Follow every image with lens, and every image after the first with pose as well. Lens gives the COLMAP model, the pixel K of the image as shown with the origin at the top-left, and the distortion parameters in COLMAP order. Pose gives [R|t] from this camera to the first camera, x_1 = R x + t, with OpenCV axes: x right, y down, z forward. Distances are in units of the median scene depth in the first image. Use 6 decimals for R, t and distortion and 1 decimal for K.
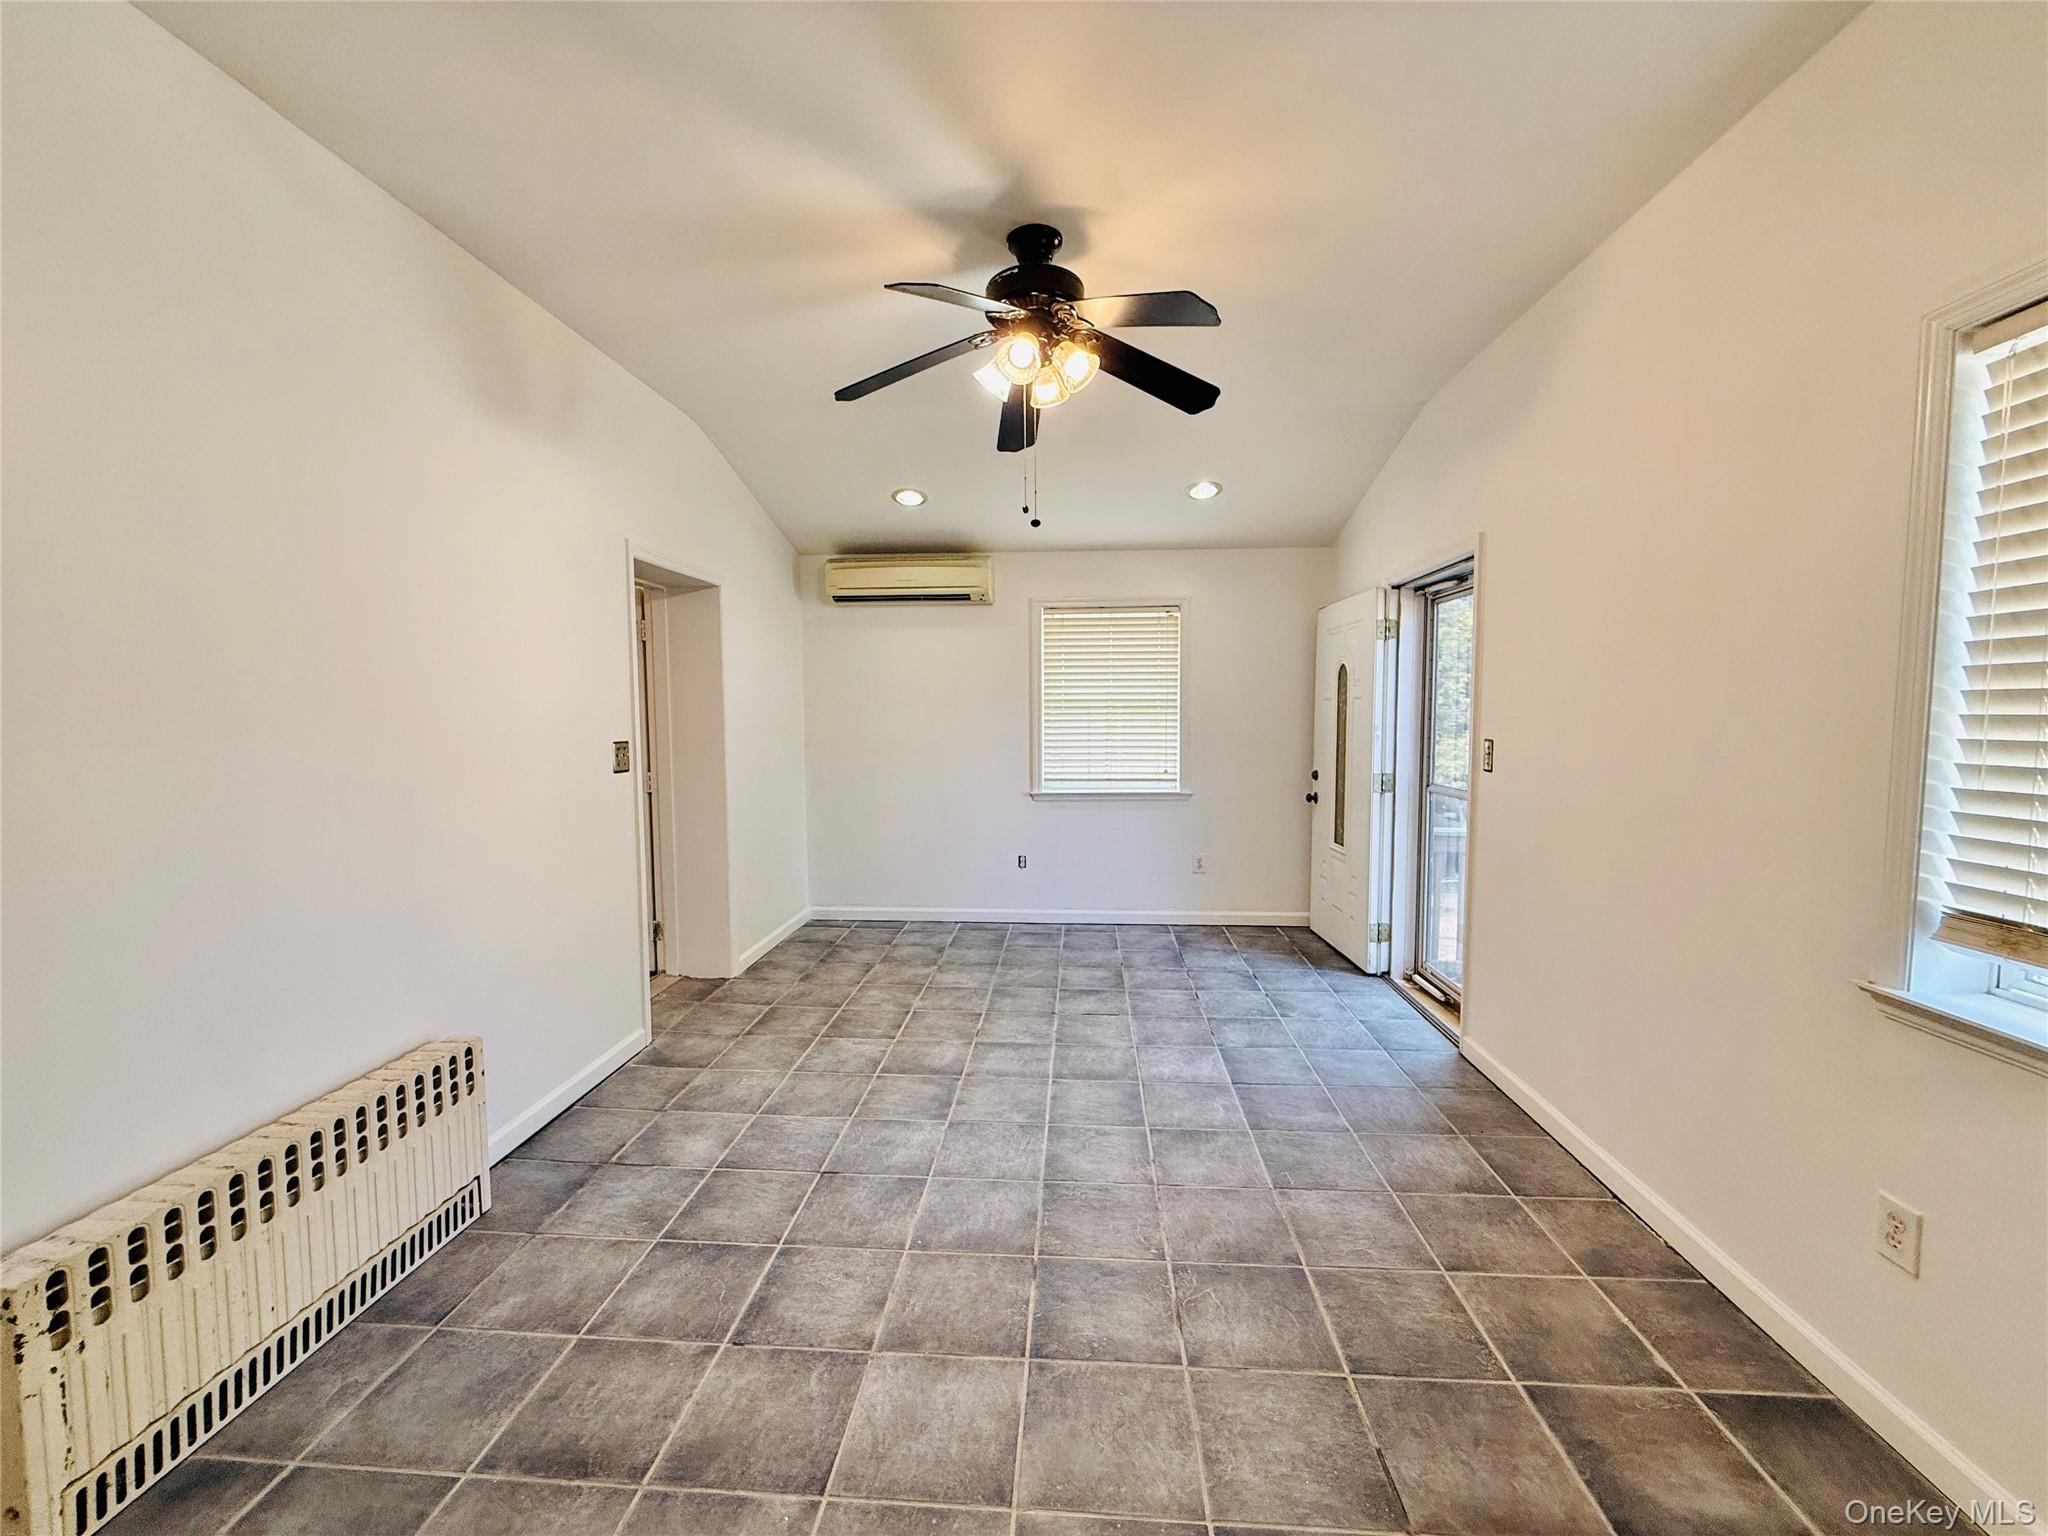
lens RADIAL K [[817.5, 0, 1020.4], [0, 817.5, 766.3], [0, 0, 1]] dist [0.000663, 0.000260]
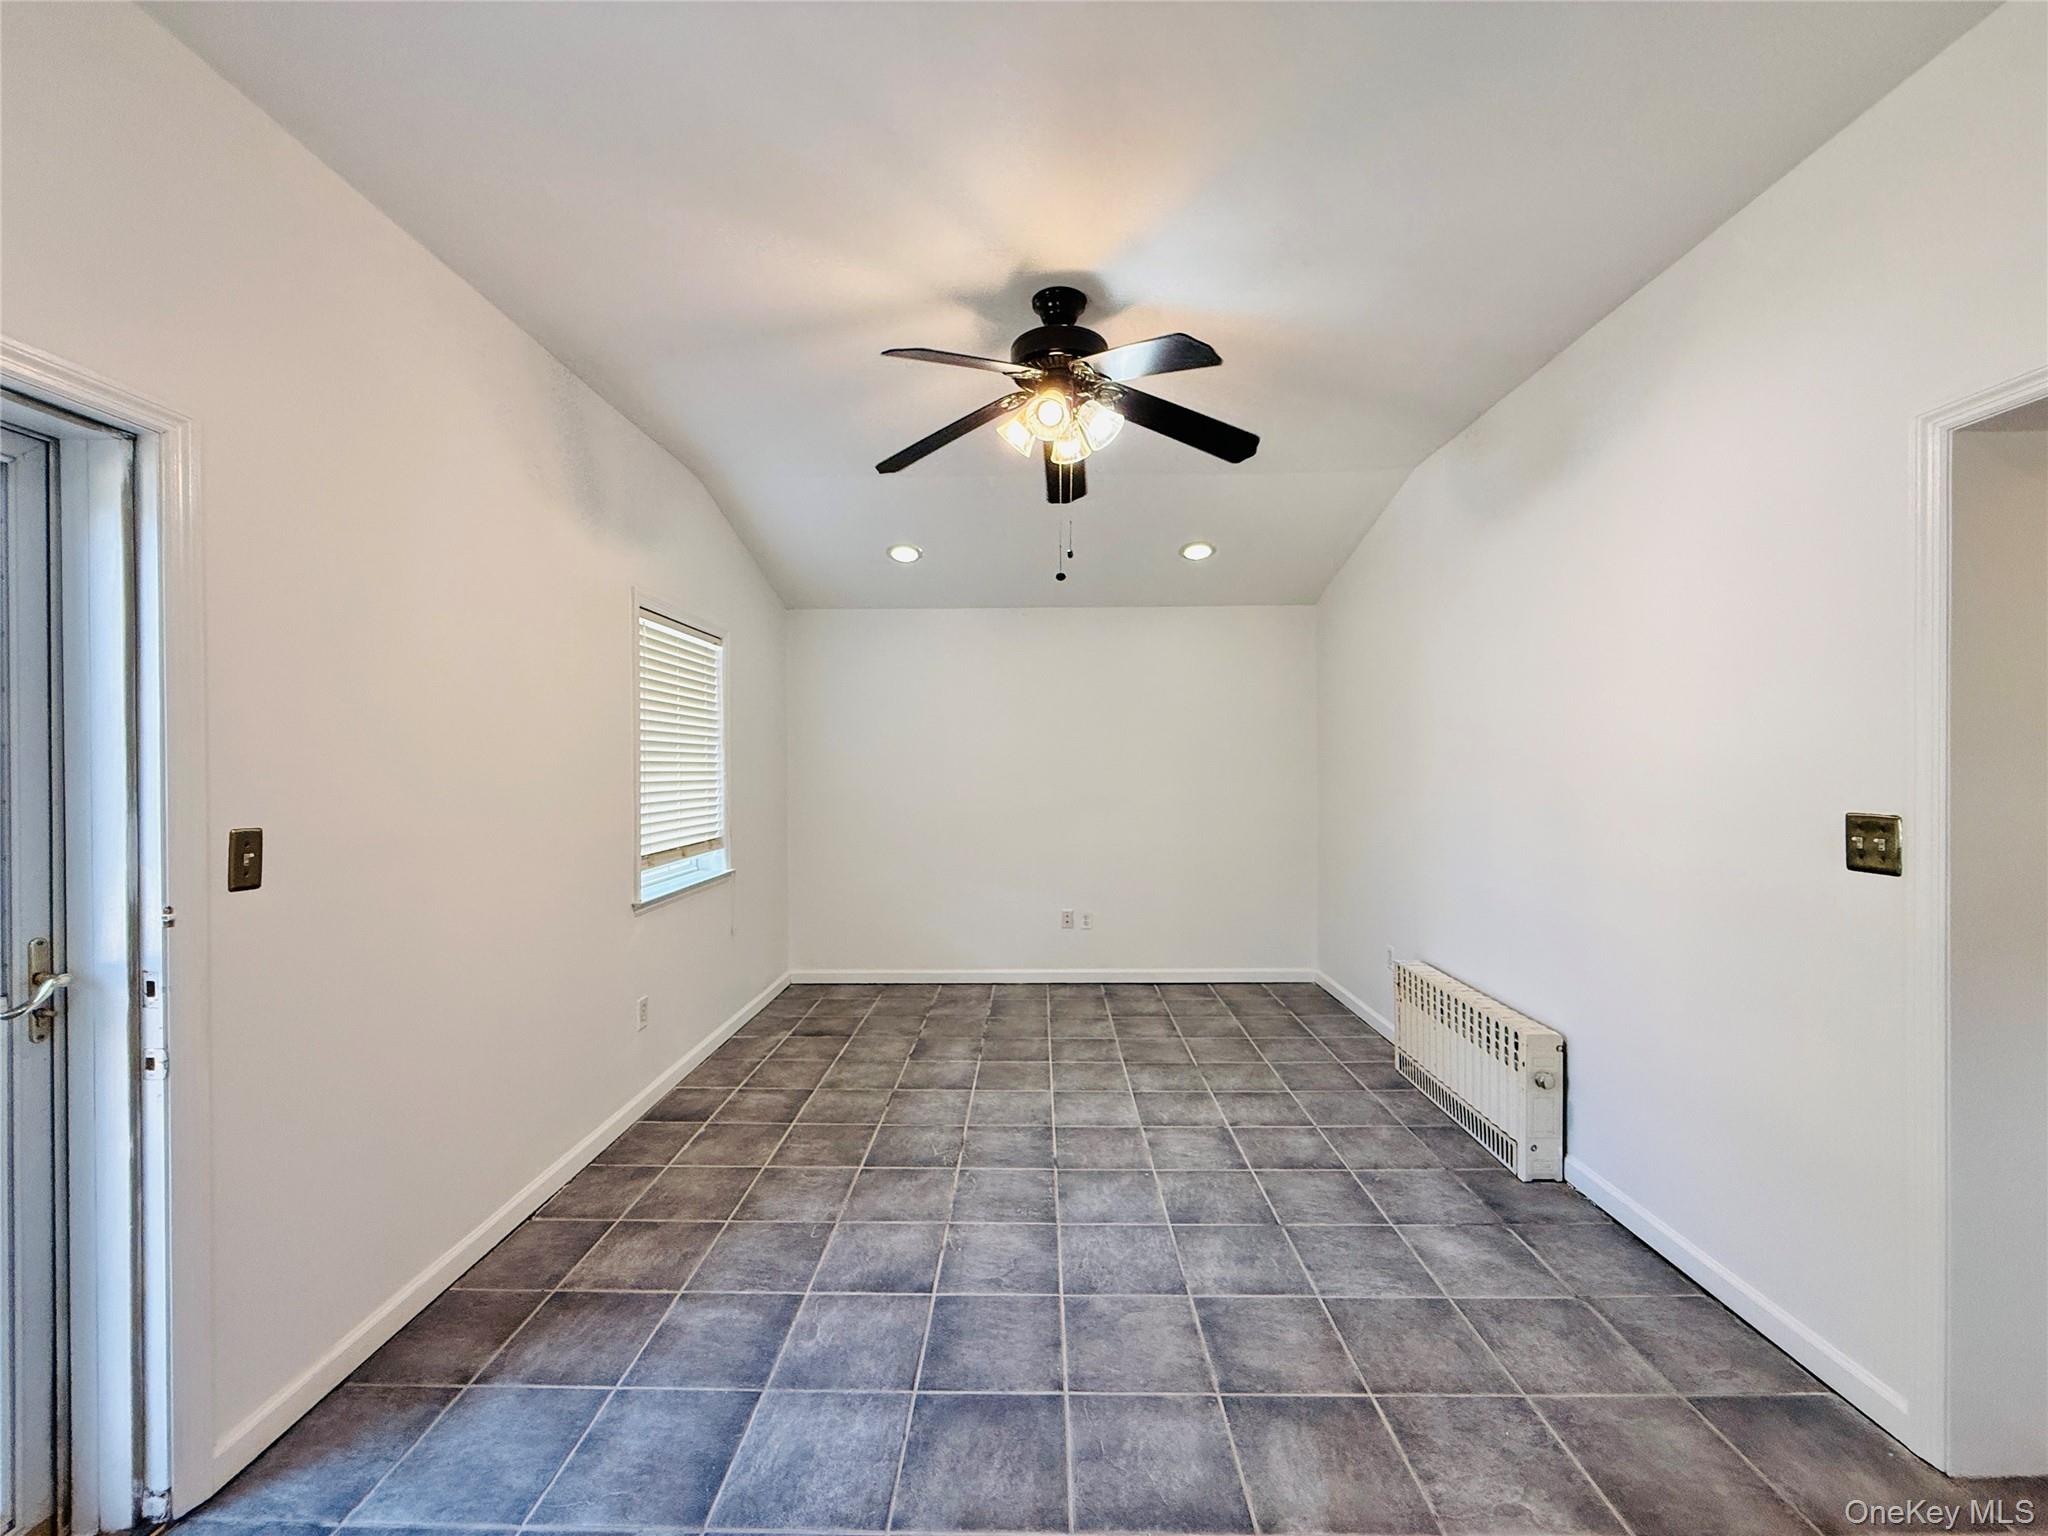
lens RADIAL K [[817.5, 0, 1028.2], [0, 817.5, 764.0], [0, 0, 1]] dist [0.000663, 0.000260]
pose [[-0.997859, 0.010614, -0.064536, 0.119340], [0.006198, 0.997649, 0.068250, -0.130923], [0.065108, 0.067704, -0.995579, 1.896272]]
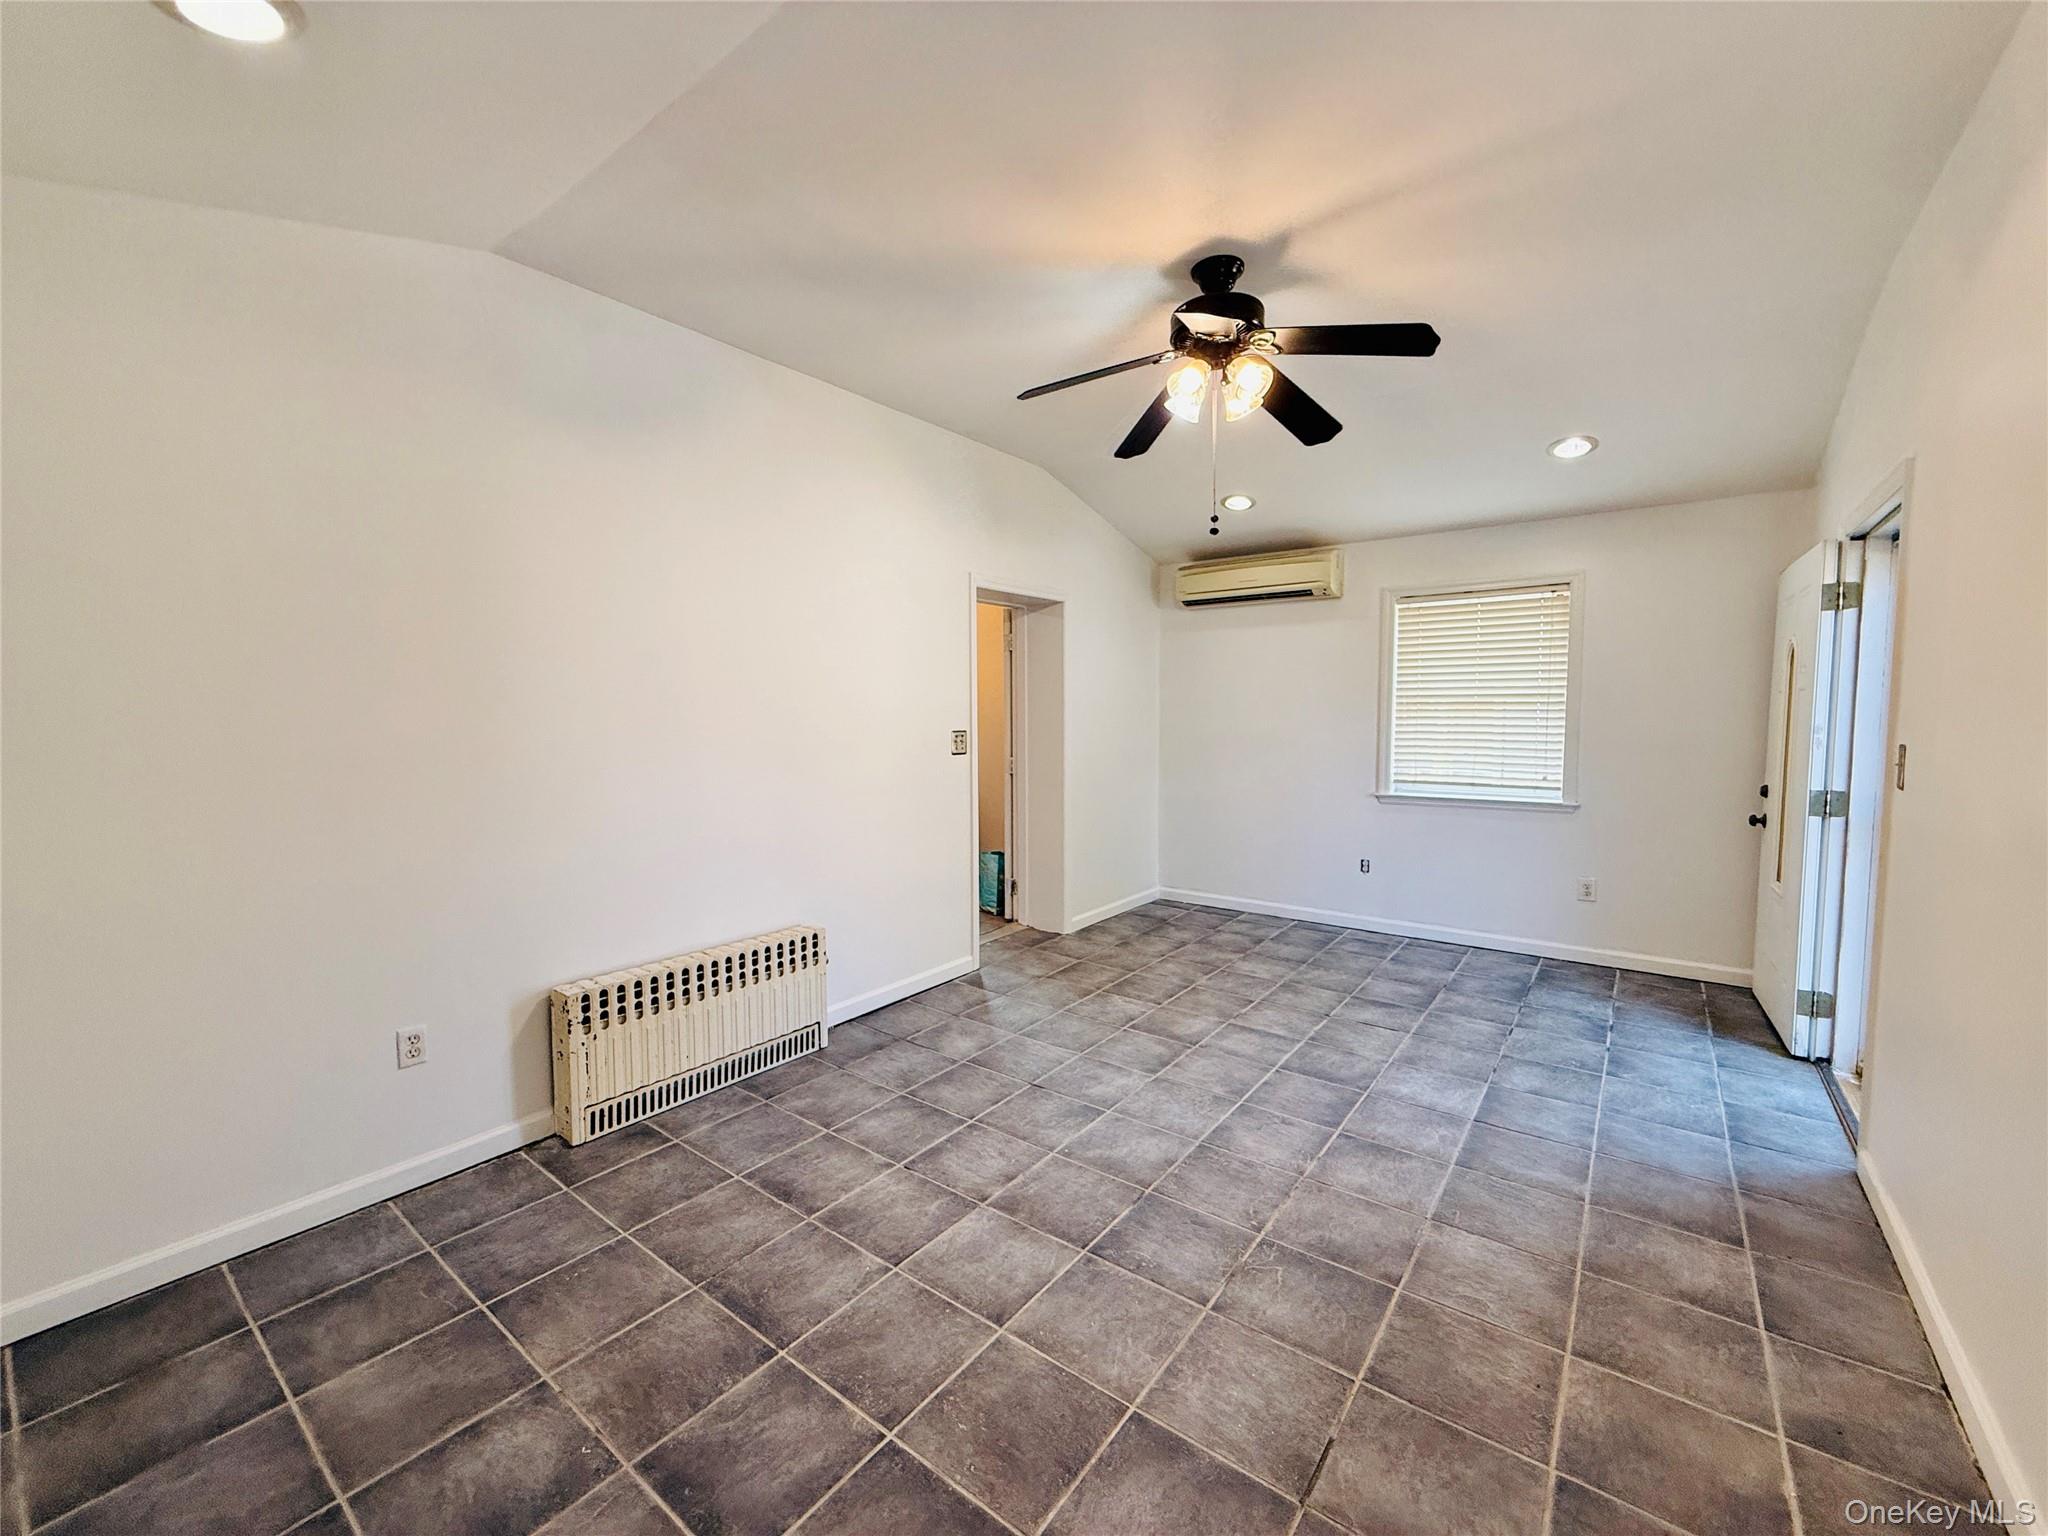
lens RADIAL K [[817.5, 0, 1024.7], [0, 817.5, 764.4], [0, 0, 1]] dist [0.000663, 0.000260]
pose [[0.837534, 0.037126, -0.545123, 0.386986], [-0.037351, 0.999245, 0.010667, 0.006893], [0.545108, 0.011427, 0.838288, -0.033874]]
